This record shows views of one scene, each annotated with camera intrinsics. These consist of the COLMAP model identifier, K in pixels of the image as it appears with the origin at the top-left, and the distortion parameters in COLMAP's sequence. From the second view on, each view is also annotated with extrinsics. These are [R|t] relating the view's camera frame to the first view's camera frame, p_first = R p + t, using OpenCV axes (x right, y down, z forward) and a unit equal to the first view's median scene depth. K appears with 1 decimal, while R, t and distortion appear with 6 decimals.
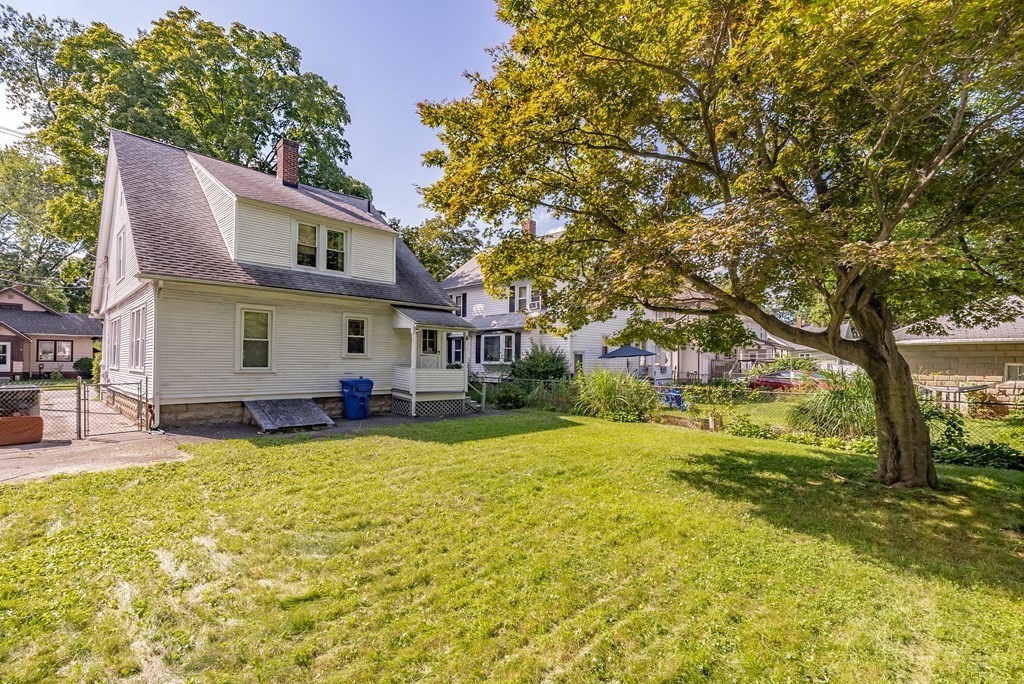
lens RADIAL K [[455.7, 0, 501.8], [0, 455.7, 352.8], [0, 0, 1]] dist [0.001035, 0.000258]
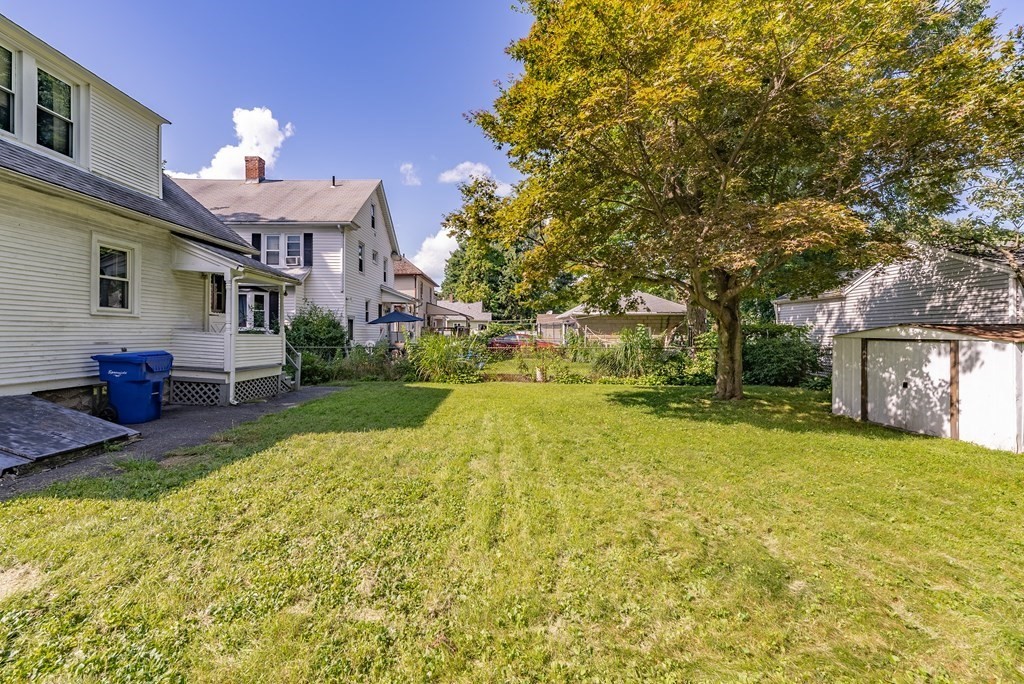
lens RADIAL K [[428.2, 0, 508.2], [0, 428.2, 327.7], [0, 0, 1]] dist [0.003253, -0.001476]
pose [[0.688477, 0.000604, 0.725258, -0.371948], [-0.006708, 0.999962, 0.005536, 0.019564], [-0.725227, -0.008676, 0.688455, 0.275240]]
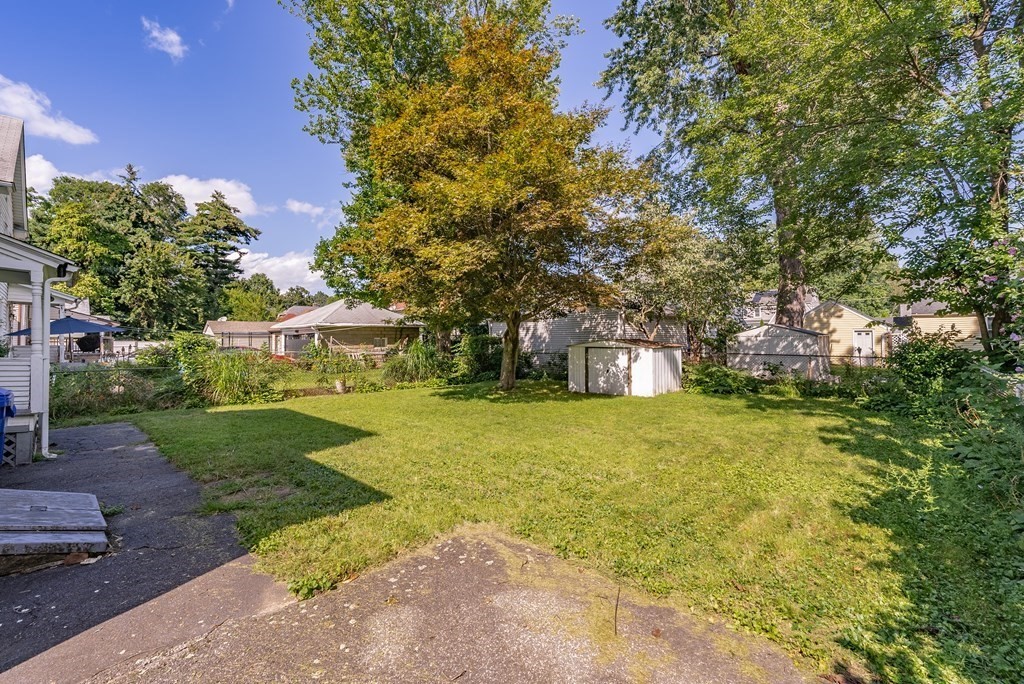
lens RADIAL K [[428.2, 0, 510.3], [0, 428.2, 336.7], [0, 0, 1]] dist [0.003253, -0.001476]
pose [[-0.034551, -0.004435, 0.999393, -0.666391], [-0.008628, 0.999954, 0.004139, 0.006332], [-0.999366, -0.008480, -0.034588, 0.556301]]
